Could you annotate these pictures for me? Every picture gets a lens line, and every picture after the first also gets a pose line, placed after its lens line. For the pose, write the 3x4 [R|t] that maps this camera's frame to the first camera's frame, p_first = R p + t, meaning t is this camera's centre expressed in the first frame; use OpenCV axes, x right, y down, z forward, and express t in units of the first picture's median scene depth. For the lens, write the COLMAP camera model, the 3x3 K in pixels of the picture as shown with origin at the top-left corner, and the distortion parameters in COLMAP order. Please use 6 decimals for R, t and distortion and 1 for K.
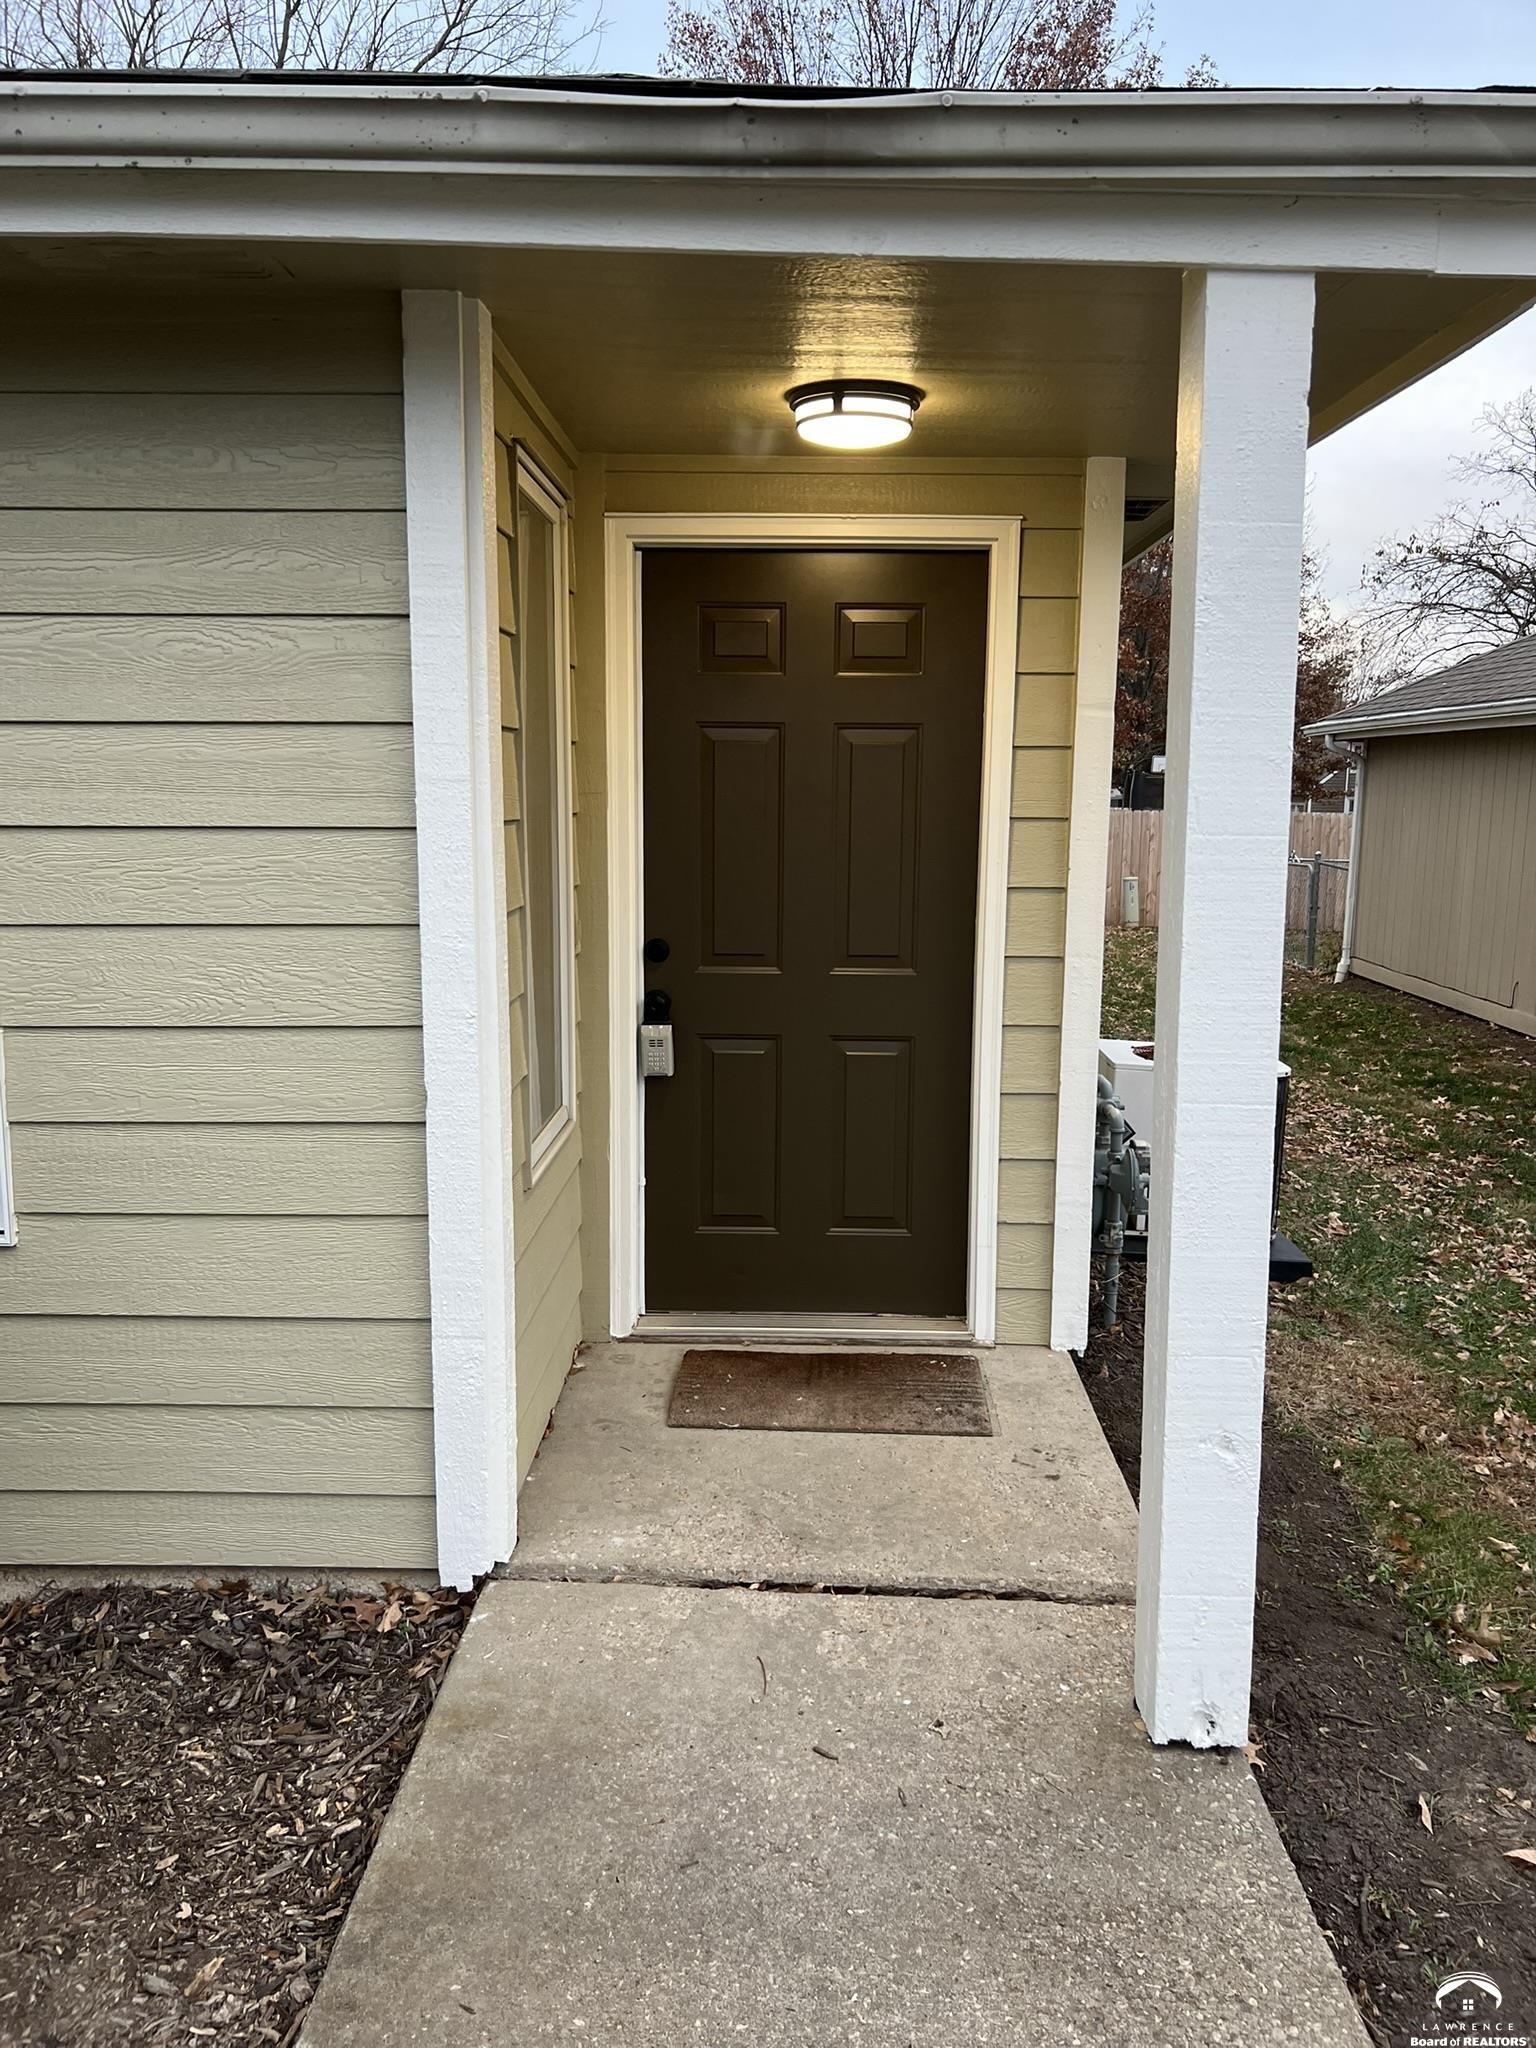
lens RADIAL K [[1518.2, 0, 768.0], [0, 1518.2, 1024.0], [0, 0, 1]] dist [0.024550, -0.034795]
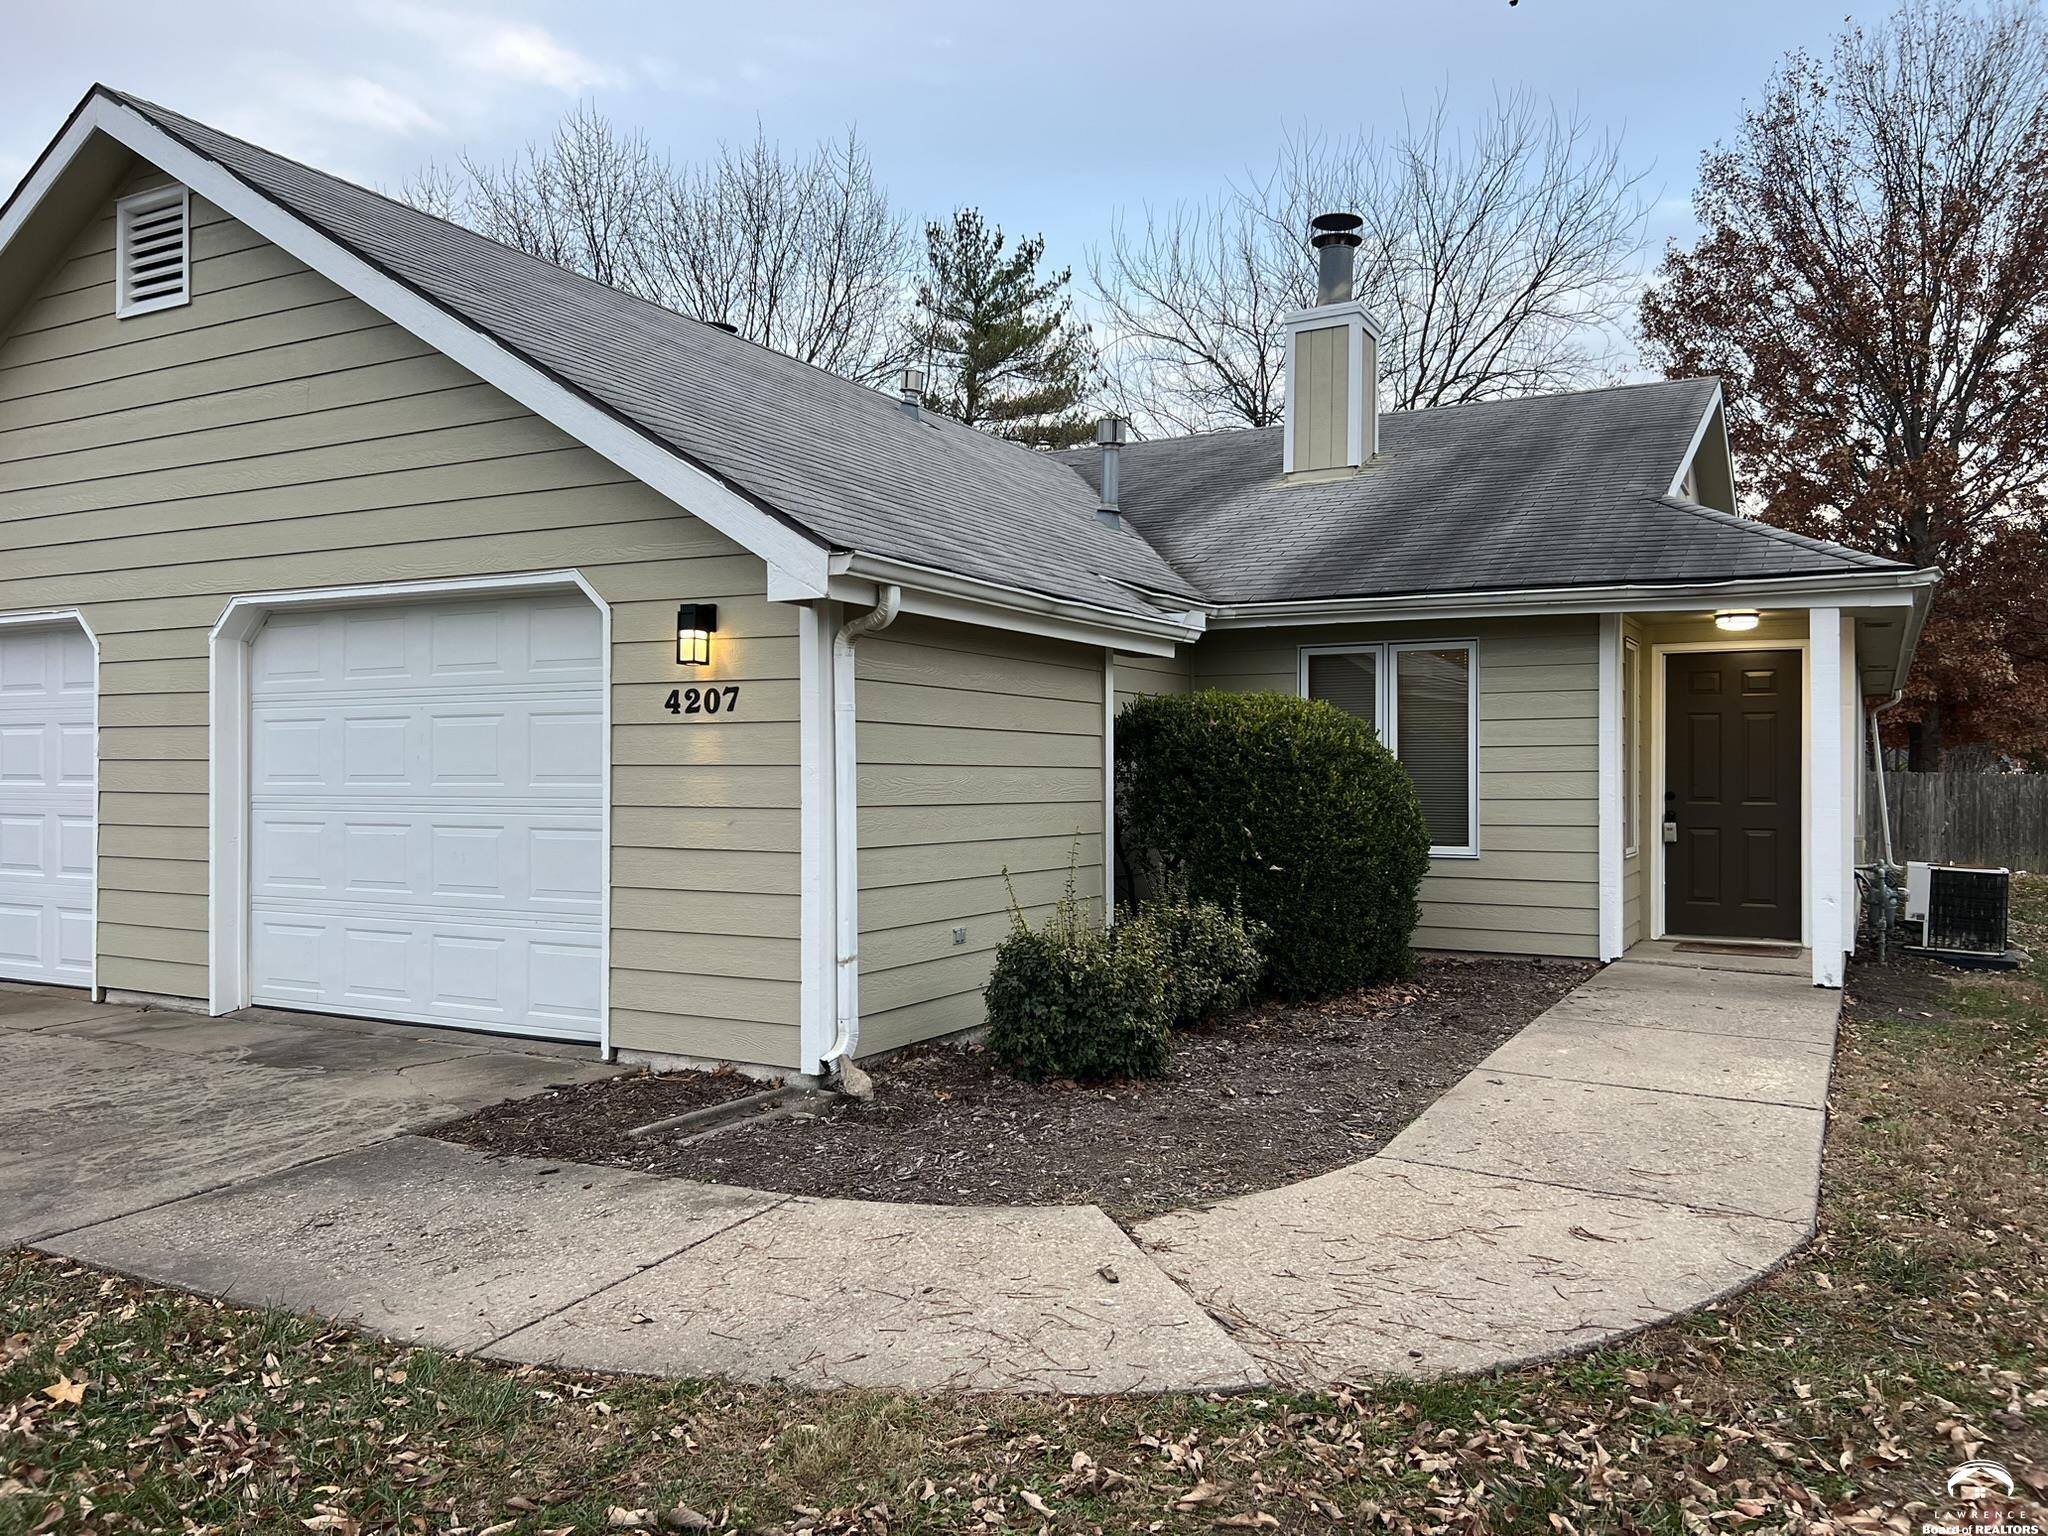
lens RADIAL K [[1518.2, 0, 1024.0], [0, 1518.2, 768.0], [0, 0, 1]] dist [0.024550, -0.034795]
pose [[0.884571, -0.008300, -0.466332, 0.244494], [-0.065542, 0.987708, -0.141906, 0.511121], [0.461777, 0.156090, 0.873154, -2.699648]]
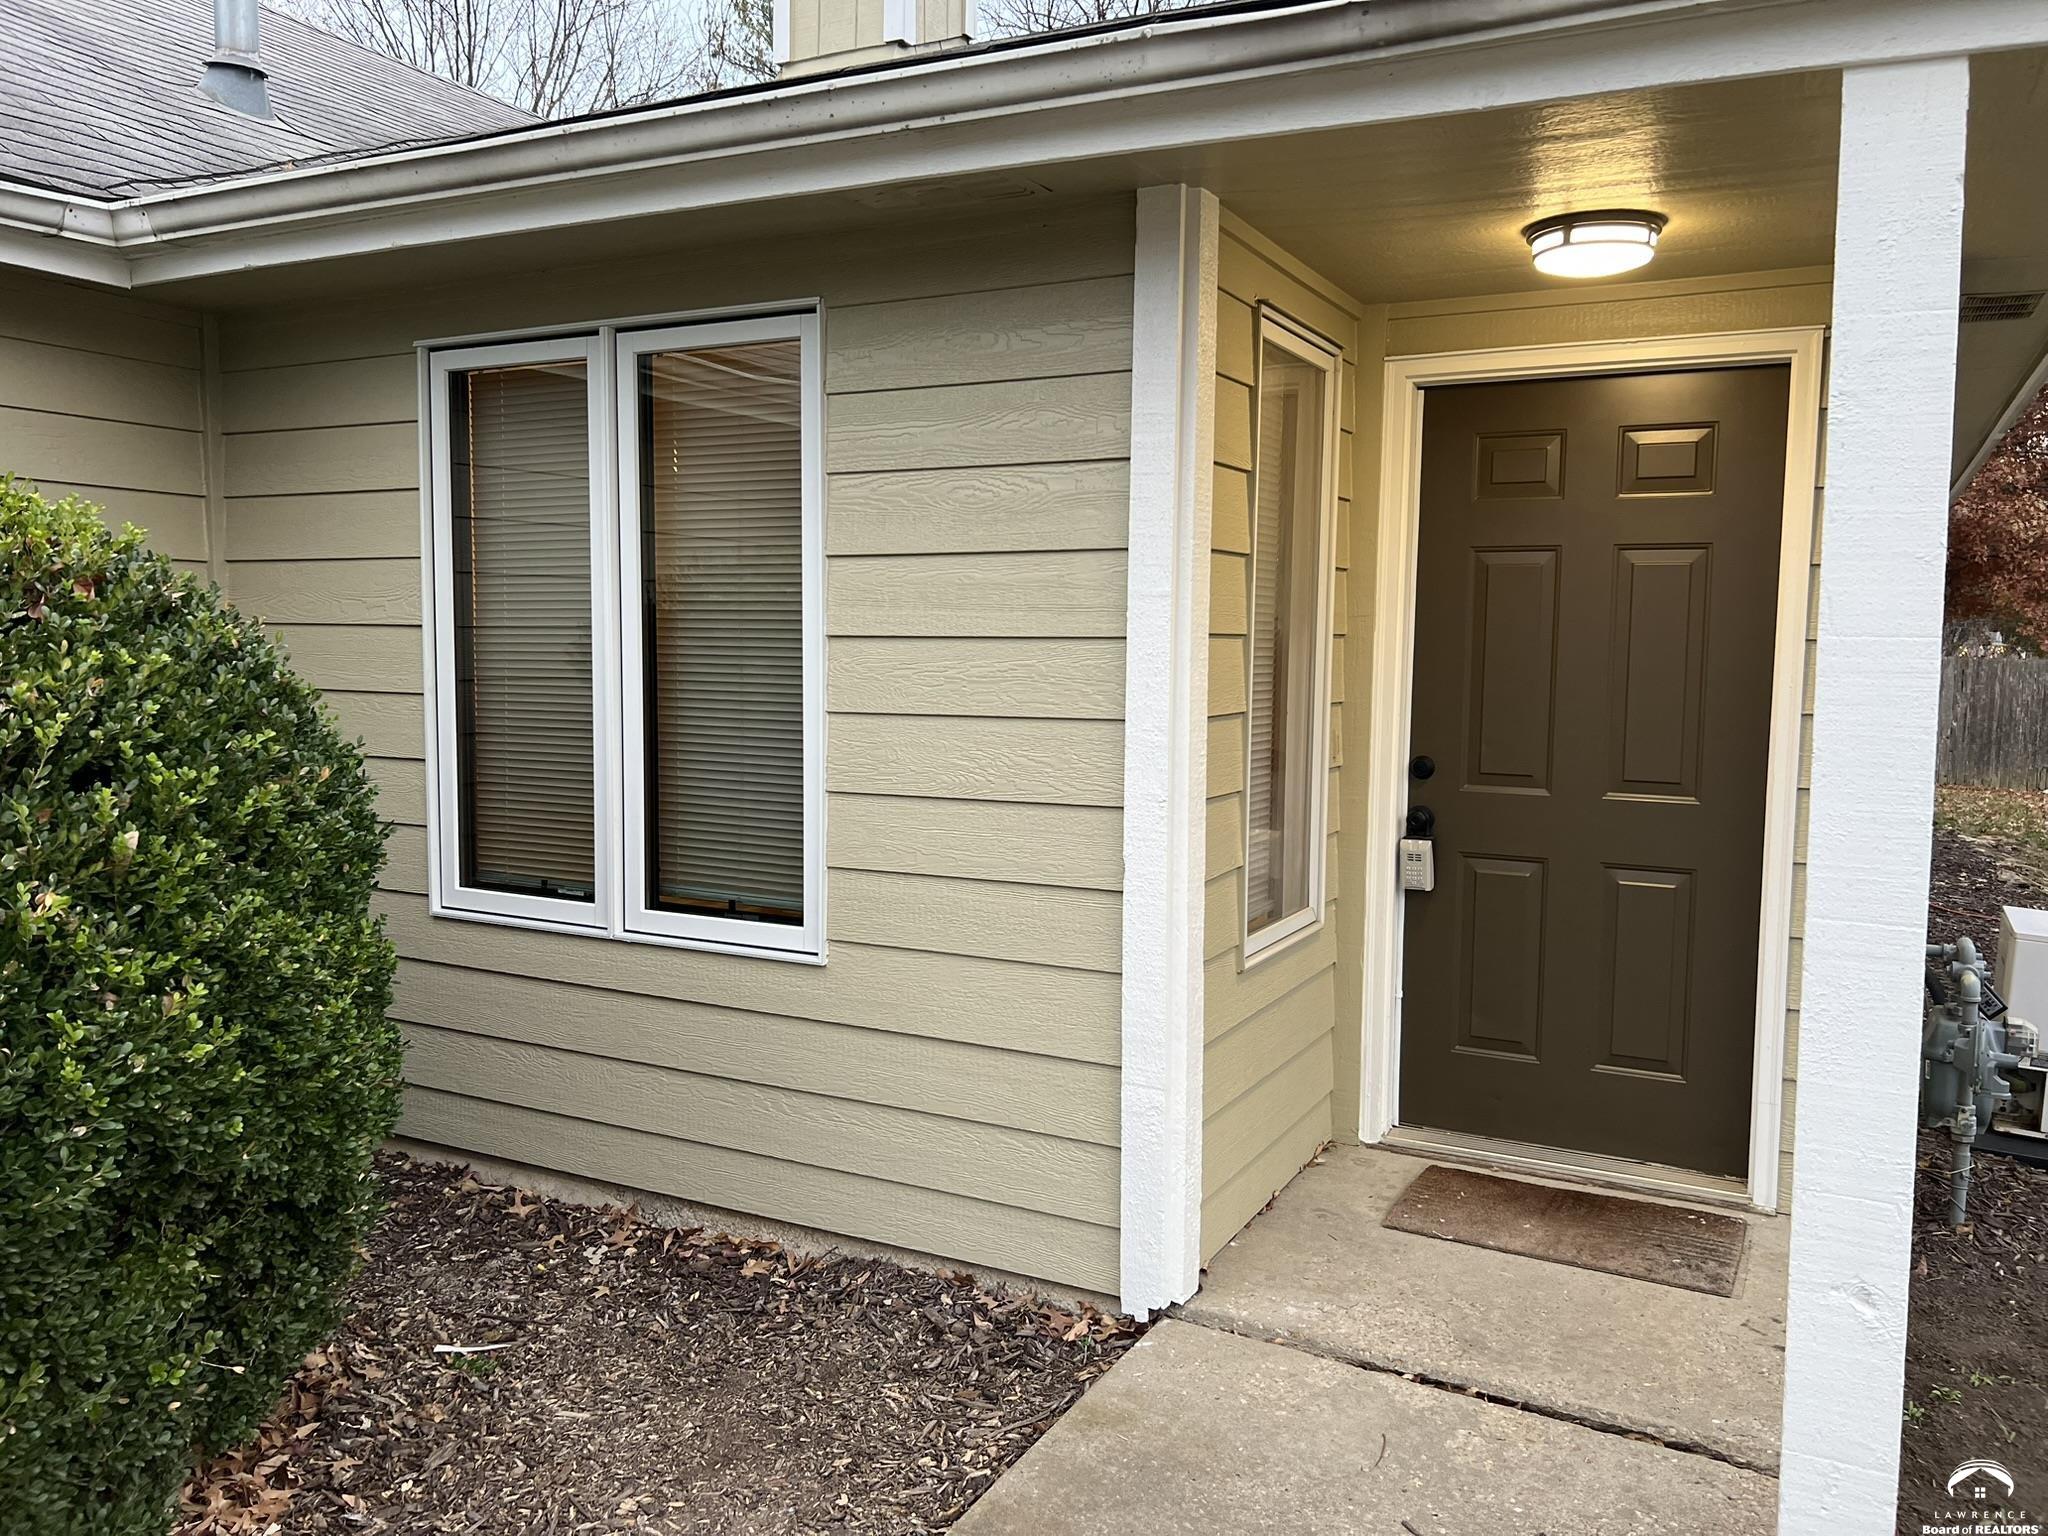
lens RADIAL K [[1518.2, 0, 1024.0], [0, 1518.2, 768.0], [0, 0, 1]] dist [0.024550, -0.034795]
pose [[0.893057, 0.039791, -0.448180, 0.205423], [-0.071528, 0.995970, -0.054102, 0.036620], [0.444221, 0.080374, 0.892305, -0.060267]]
